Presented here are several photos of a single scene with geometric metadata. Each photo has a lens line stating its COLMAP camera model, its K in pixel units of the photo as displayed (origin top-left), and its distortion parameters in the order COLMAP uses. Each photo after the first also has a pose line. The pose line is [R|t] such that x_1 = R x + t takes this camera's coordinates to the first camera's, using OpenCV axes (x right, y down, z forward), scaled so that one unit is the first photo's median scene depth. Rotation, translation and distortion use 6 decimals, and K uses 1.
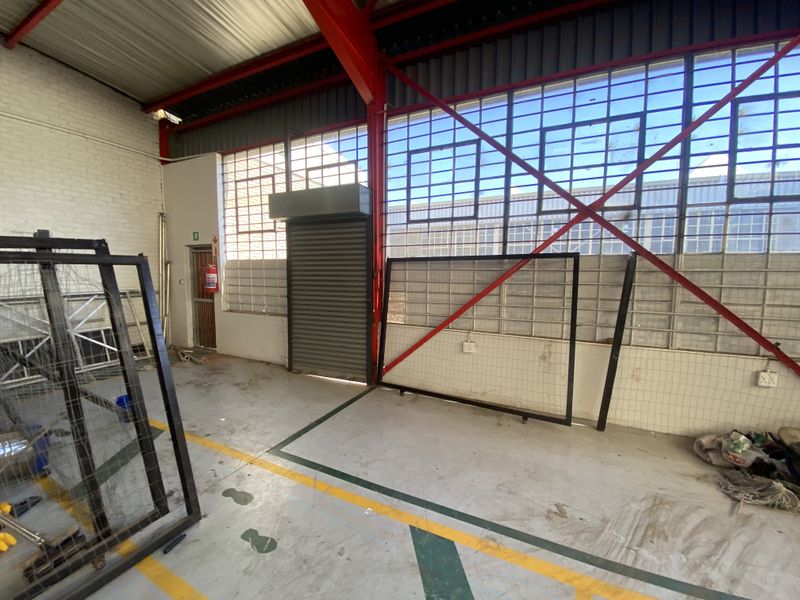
lens RADIAL K [[324.9, 0, 397.5], [0, 324.9, 298.4], [0, 0, 1]] dist [0.029561, -0.023609]
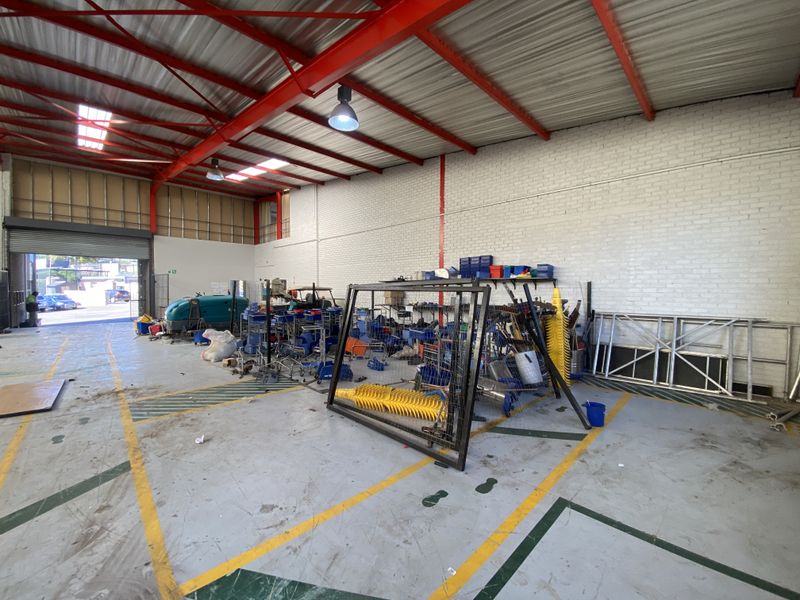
lens RADIAL K [[324.9, 0, 397.5], [0, 324.9, 298.4], [0, 0, 1]] dist [0.029561, -0.023609]
pose [[-0.331739, 0.019968, -0.943160, 0.517165], [-0.084061, 0.995173, 0.050636, -0.075727], [0.939619, 0.096081, -0.328459, 0.720765]]
